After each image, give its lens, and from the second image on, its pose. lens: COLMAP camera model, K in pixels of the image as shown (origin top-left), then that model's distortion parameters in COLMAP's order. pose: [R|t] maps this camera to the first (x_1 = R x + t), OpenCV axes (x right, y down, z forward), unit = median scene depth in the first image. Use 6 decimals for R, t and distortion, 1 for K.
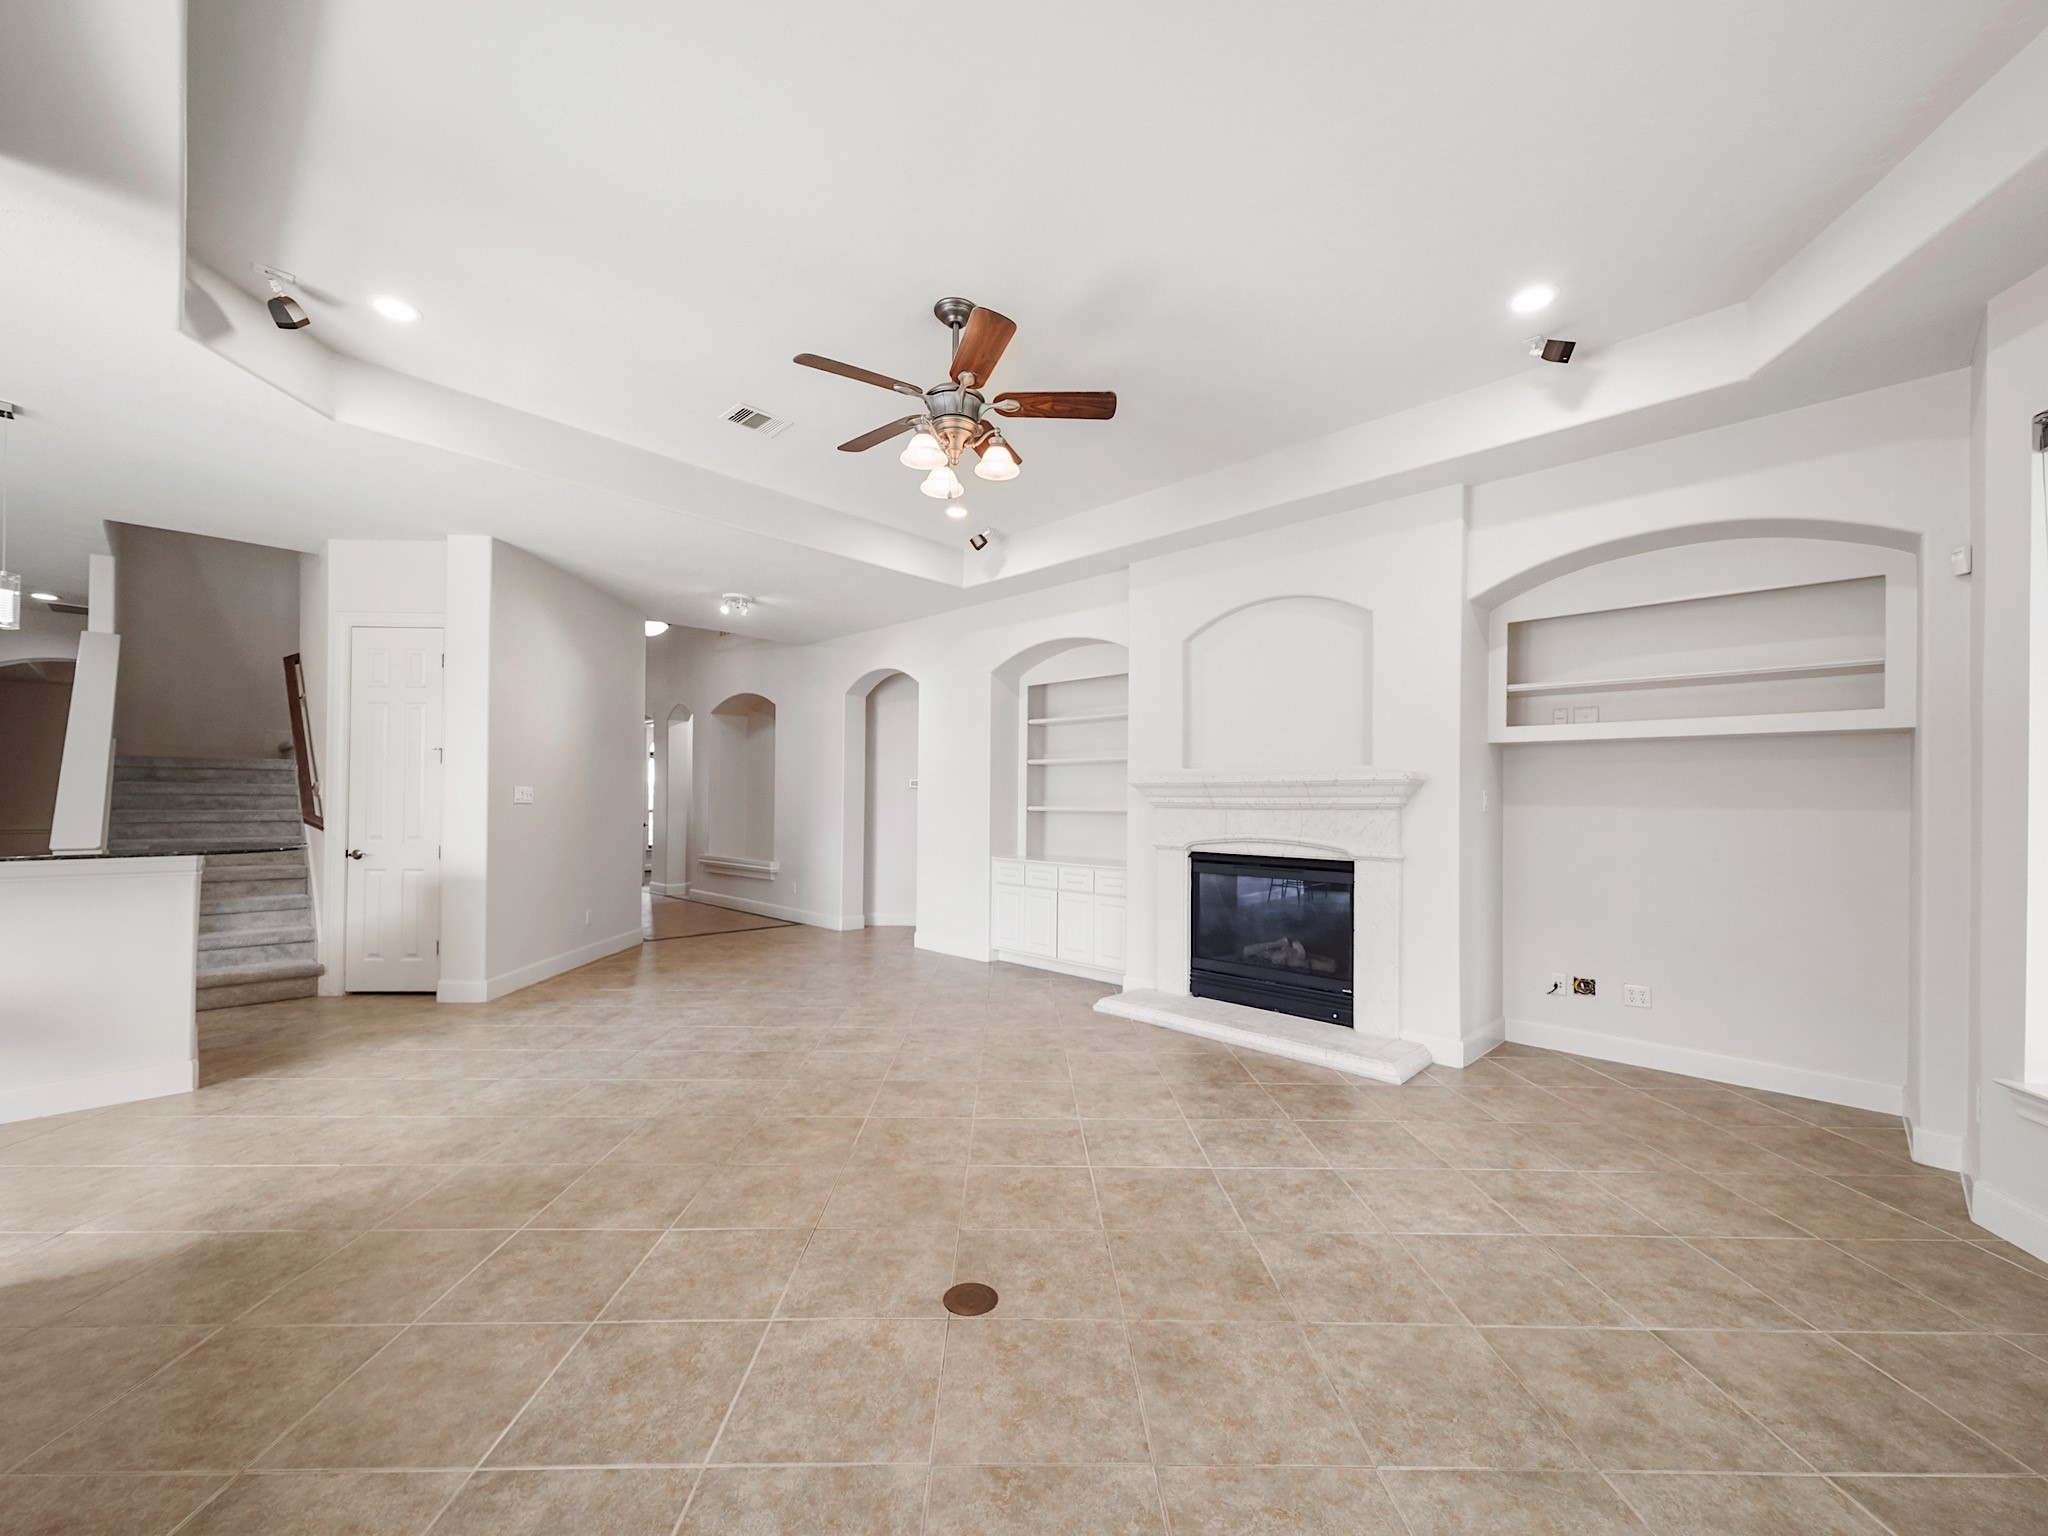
lens RADIAL K [[808.2, 0, 1044.7], [0, 808.2, 810.9], [0, 0, 1]] dist [0.003193, -0.000339]
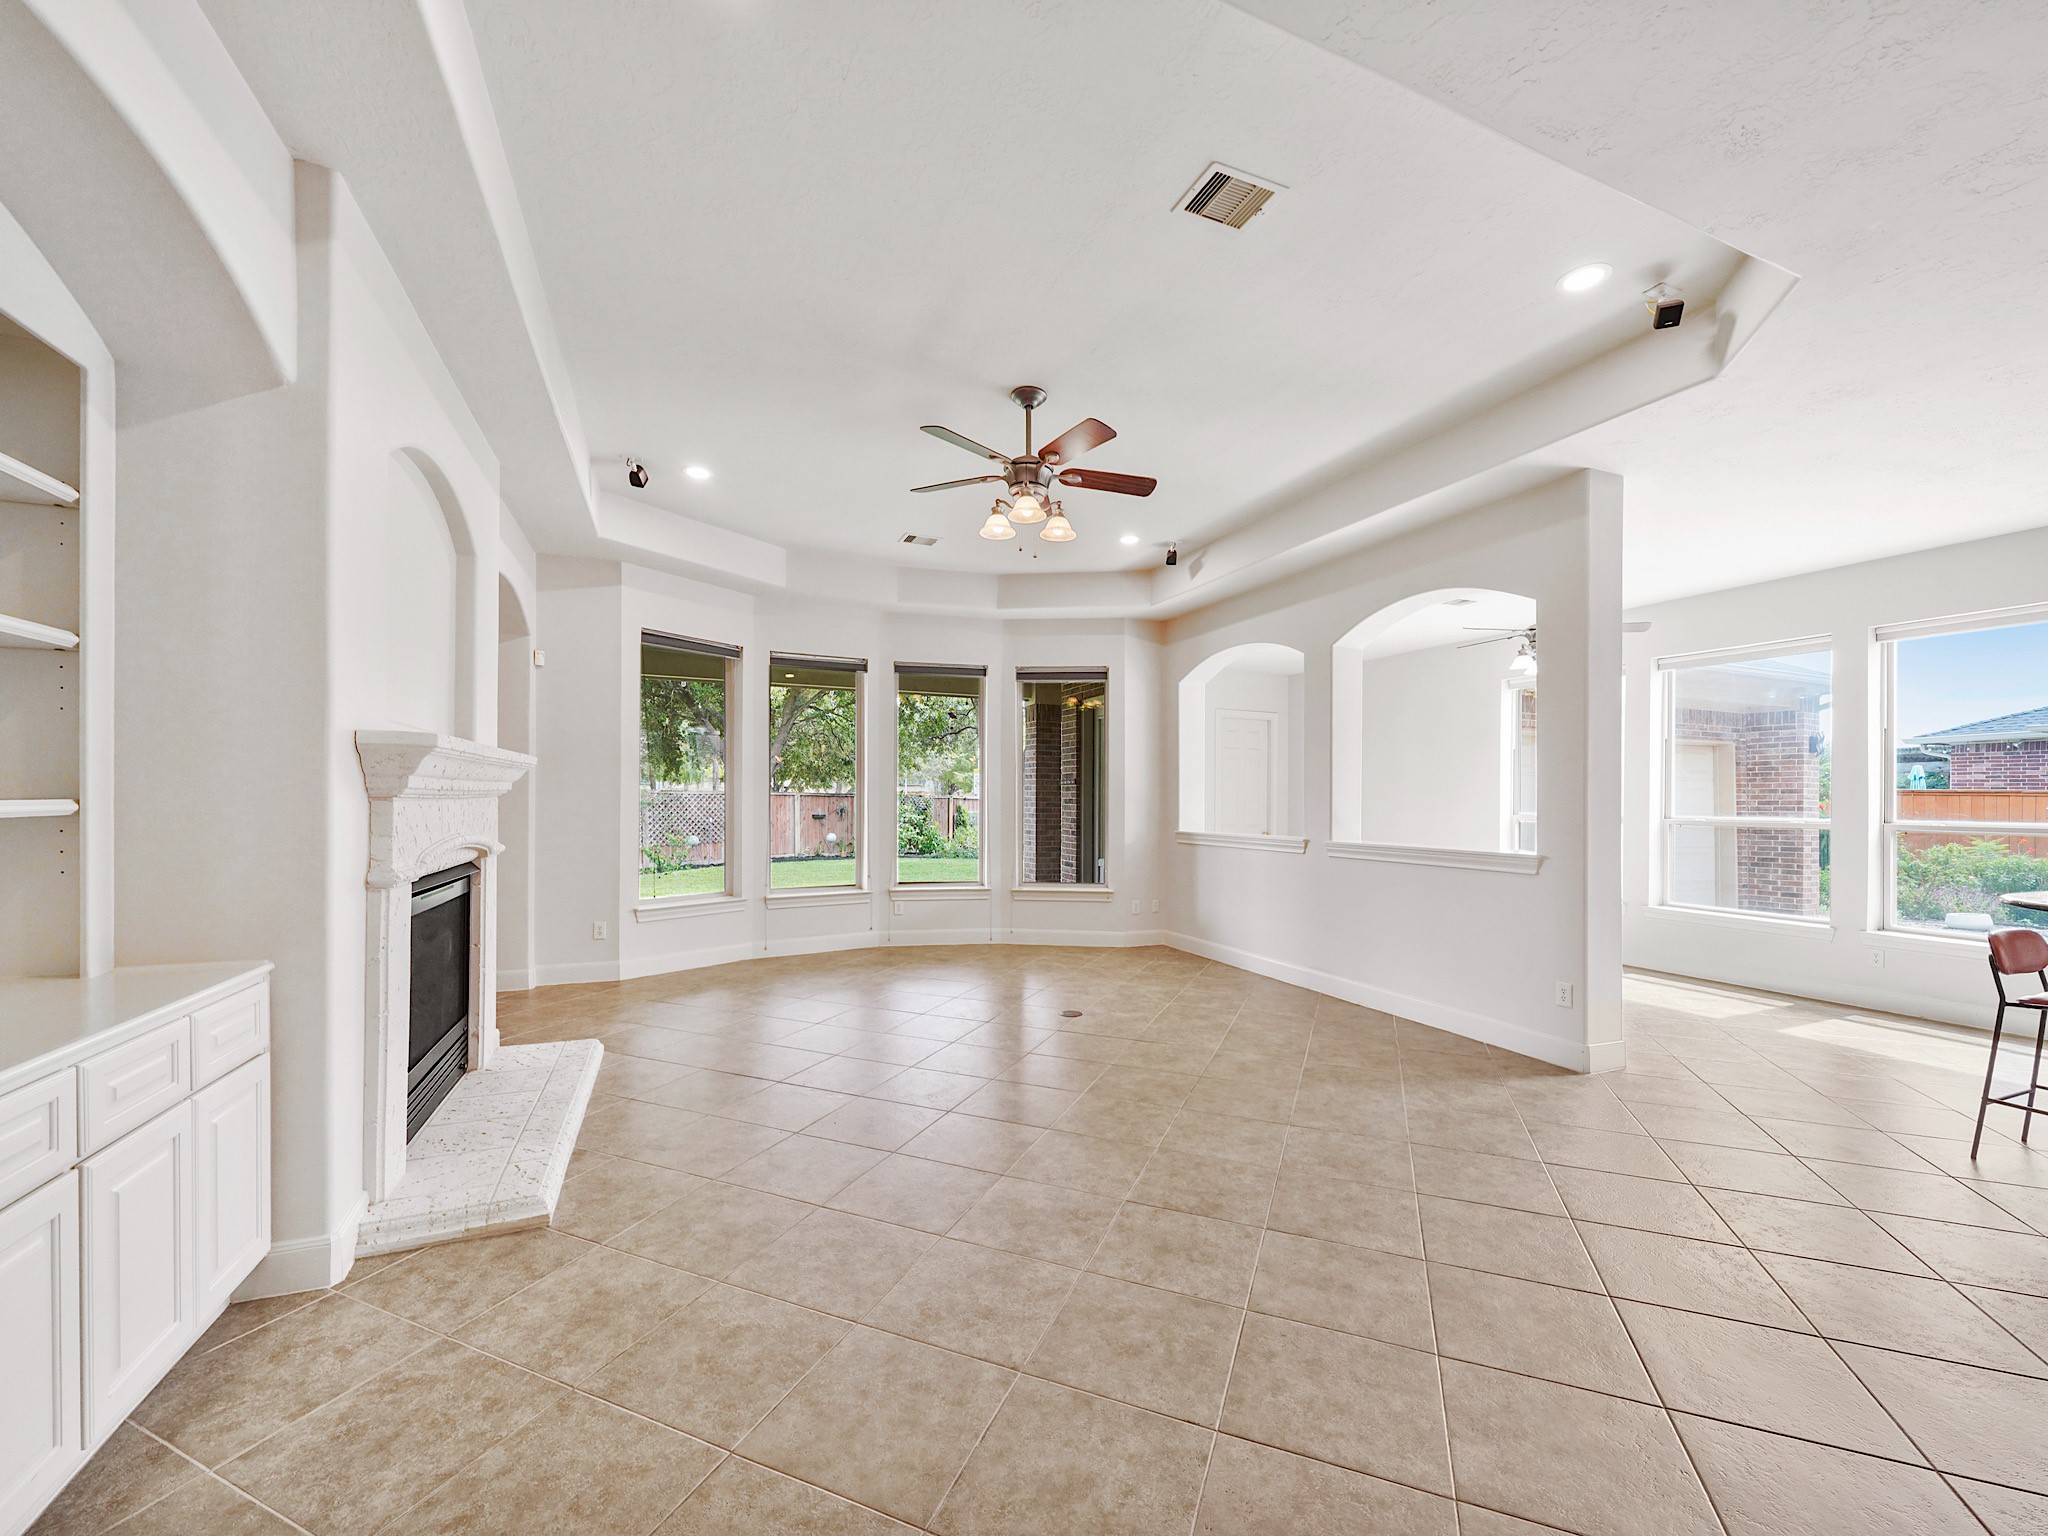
lens RADIAL K [[808.2, 0, 1022.2], [0, 808.2, 801.4], [0, 0, 1]] dist [0.003193, -0.000339]
pose [[-0.905142, -0.019572, 0.424659, -0.442773], [-0.013806, 0.999766, 0.016652, -0.020825], [-0.424885, 0.009209, -0.905200, 1.490472]]
